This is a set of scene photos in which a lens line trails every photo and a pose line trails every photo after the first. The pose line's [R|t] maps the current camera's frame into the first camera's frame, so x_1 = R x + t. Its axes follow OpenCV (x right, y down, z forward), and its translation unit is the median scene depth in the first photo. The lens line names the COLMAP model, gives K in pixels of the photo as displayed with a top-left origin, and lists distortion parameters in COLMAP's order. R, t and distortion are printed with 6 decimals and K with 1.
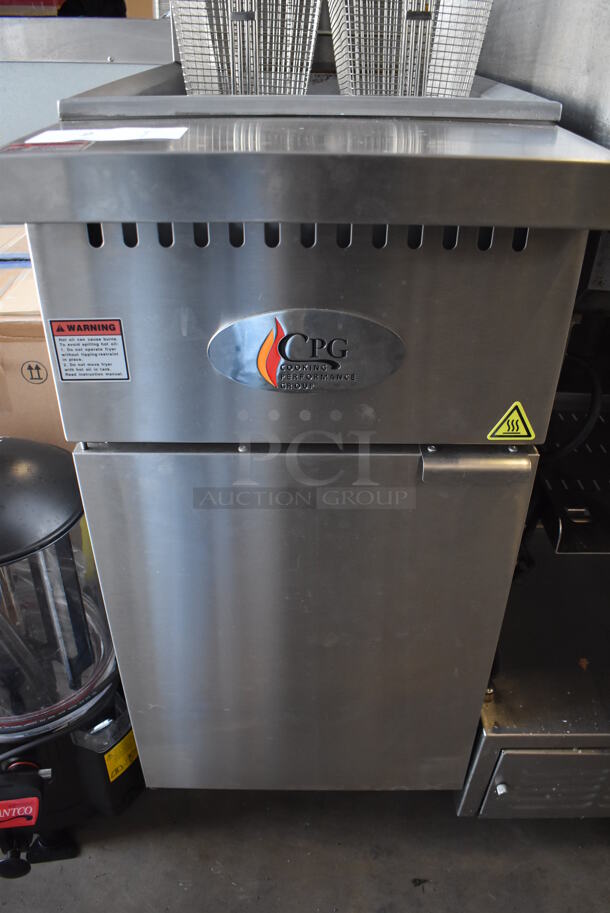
lens RADIAL K [[704.9, 0, 308.5], [0, 704.9, 461.8], [0, 0, 1]] dist [-0.104046, 0.021850]
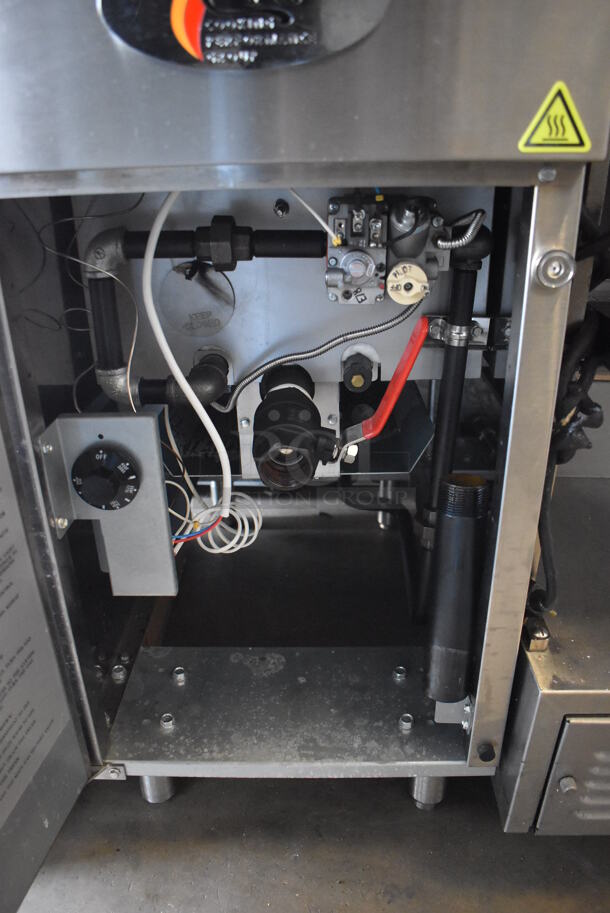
lens RADIAL K [[704.9, 0, 308.5], [0, 704.9, 464.7], [0, 0, 1]] dist [-0.104046, 0.021850]
pose [[0.999284, -0.014549, -0.034919, 0.050743], [0.009870, 0.991385, -0.130611, 0.254475], [0.036518, 0.130173, 0.990819, 0.272936]]
